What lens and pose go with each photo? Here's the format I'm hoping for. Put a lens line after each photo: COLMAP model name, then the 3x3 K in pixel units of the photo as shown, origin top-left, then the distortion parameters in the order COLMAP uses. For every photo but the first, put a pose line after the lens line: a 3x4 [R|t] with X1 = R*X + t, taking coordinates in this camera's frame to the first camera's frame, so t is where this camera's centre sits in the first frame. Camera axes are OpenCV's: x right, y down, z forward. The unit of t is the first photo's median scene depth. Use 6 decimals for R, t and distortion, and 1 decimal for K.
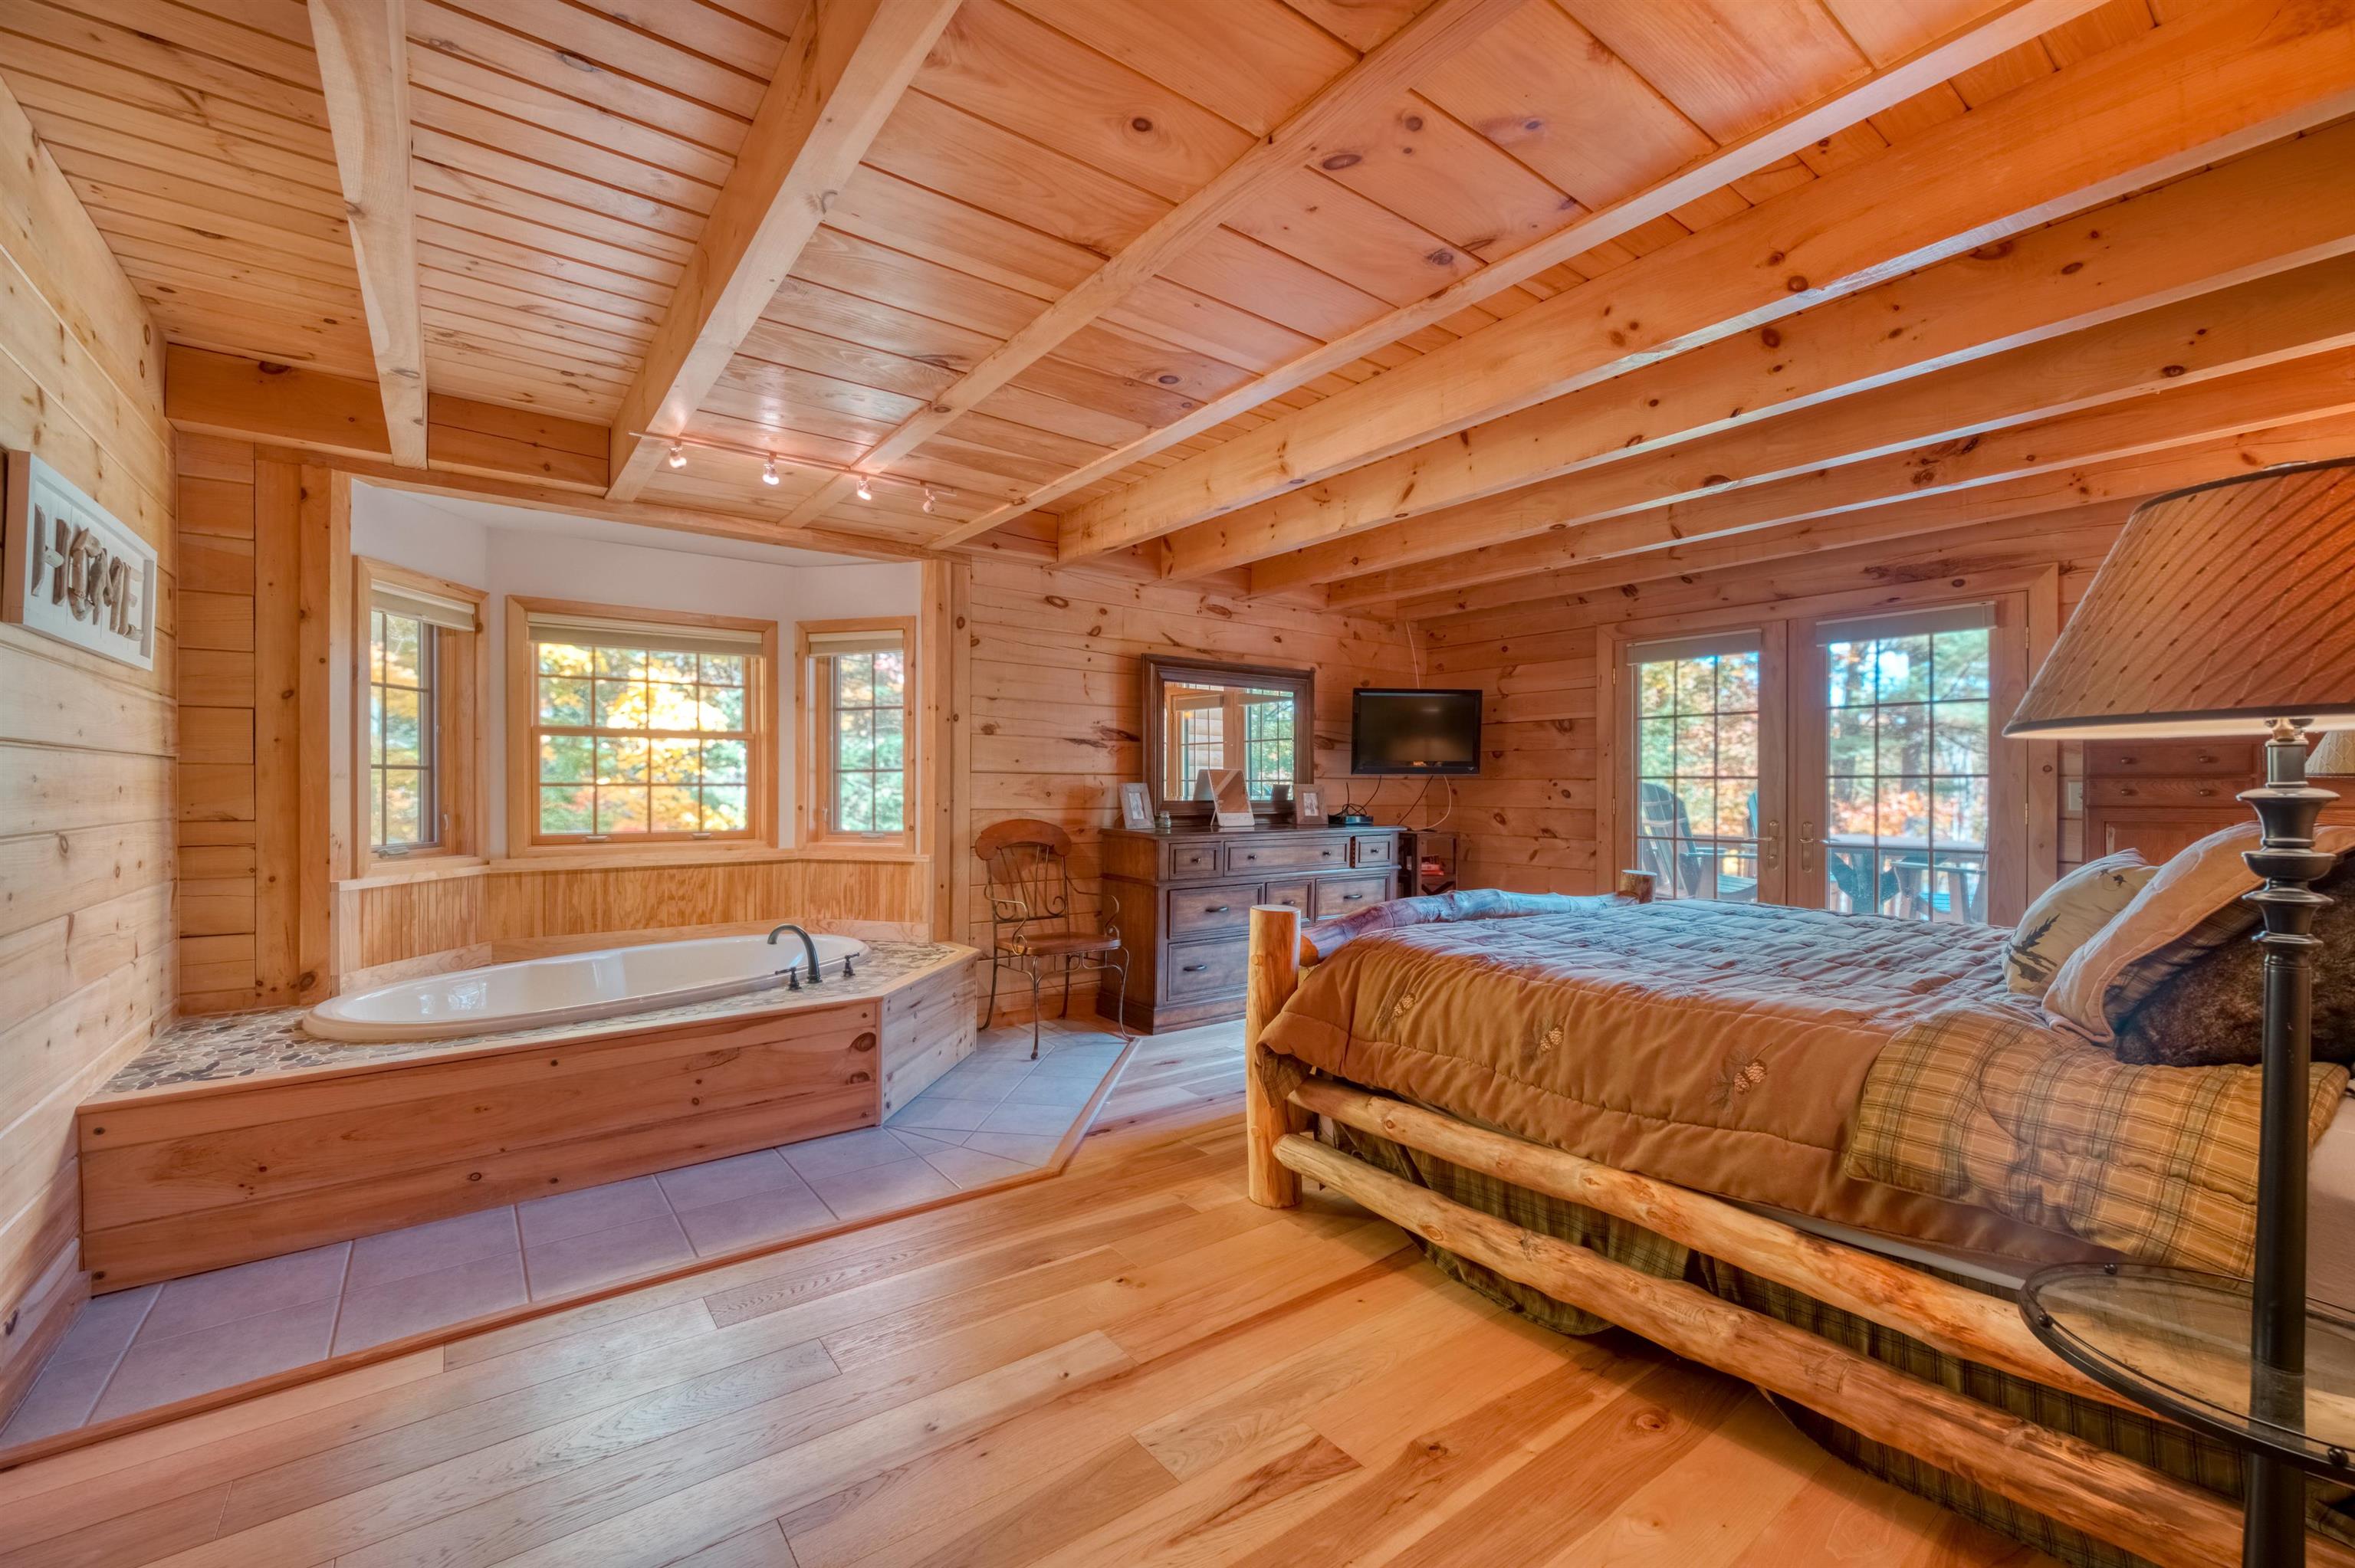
lens RADIAL K [[972.5, 0, 1178.4], [0, 972.5, 808.8], [0, 0, 1]] dist [-0.011538, -0.000946]
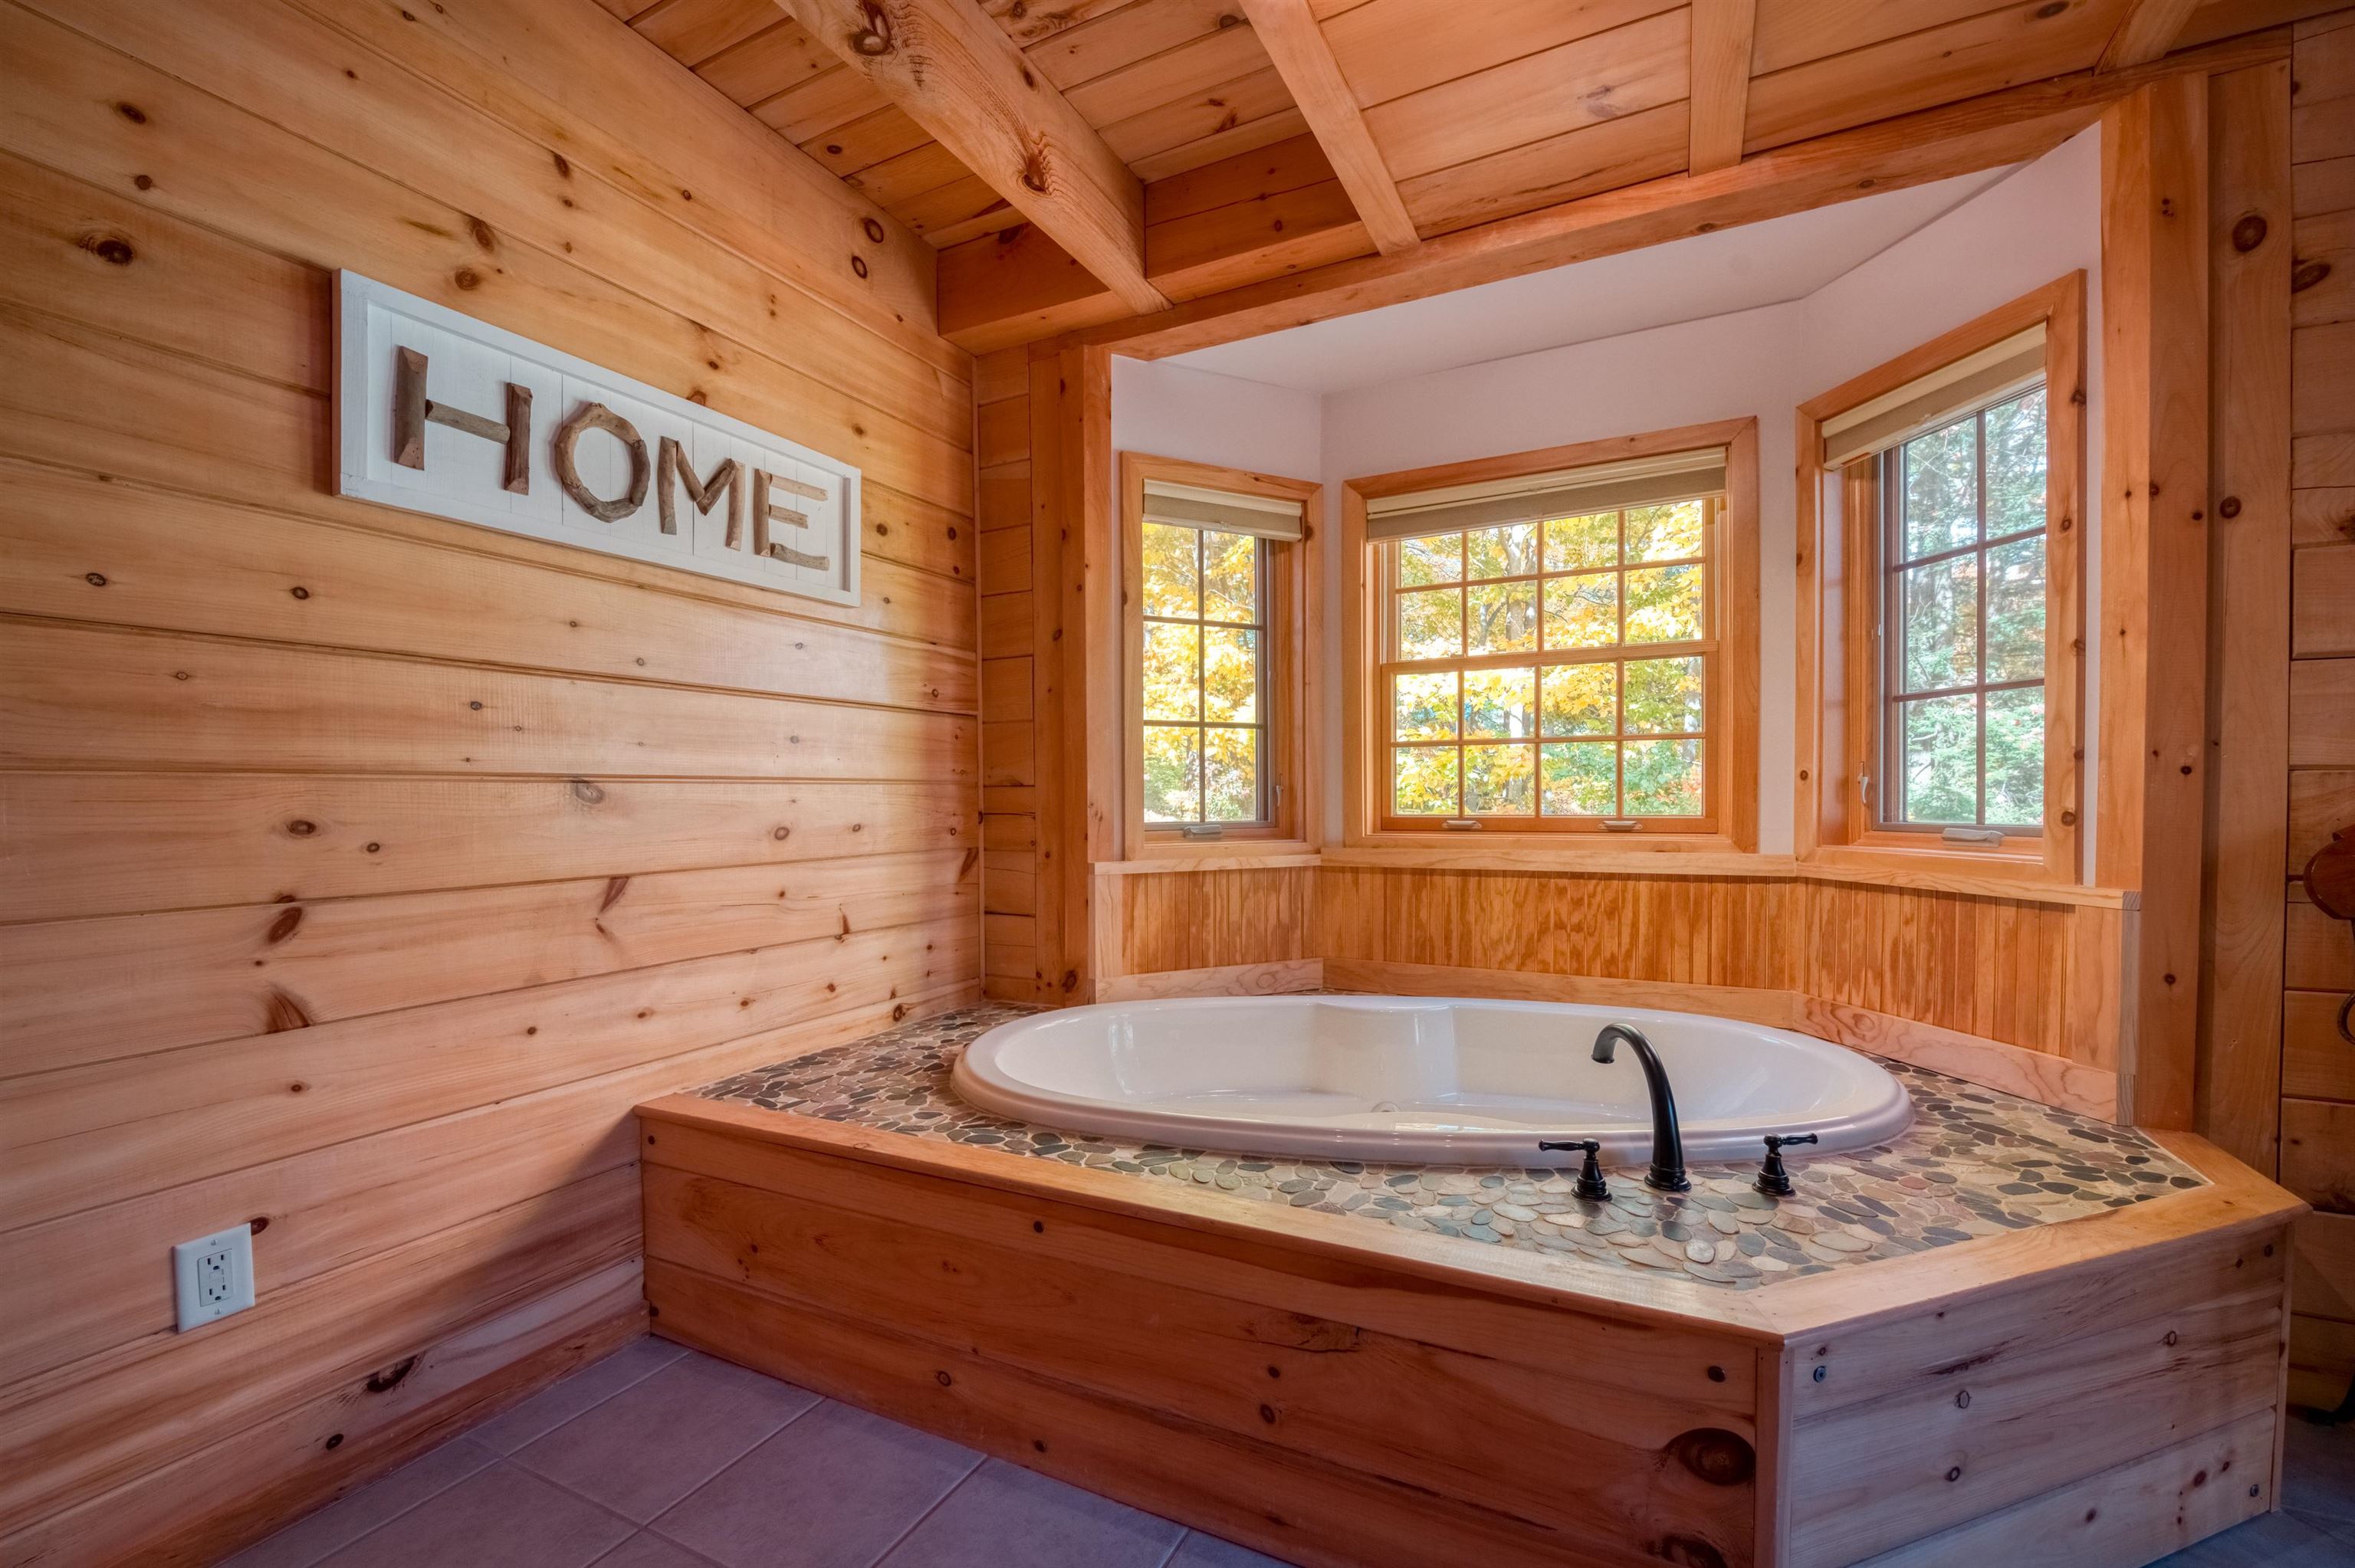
lens RADIAL K [[972.5, 0, 1178.4], [0, 972.5, 808.8], [0, 0, 1]] dist [-0.011538, -0.000946]
pose [[0.440235, 0.008987, -0.897837, -0.090867], [-0.012848, 0.999911, 0.003709, 0.020896], [0.897790, 0.009903, 0.440312, 0.544392]]
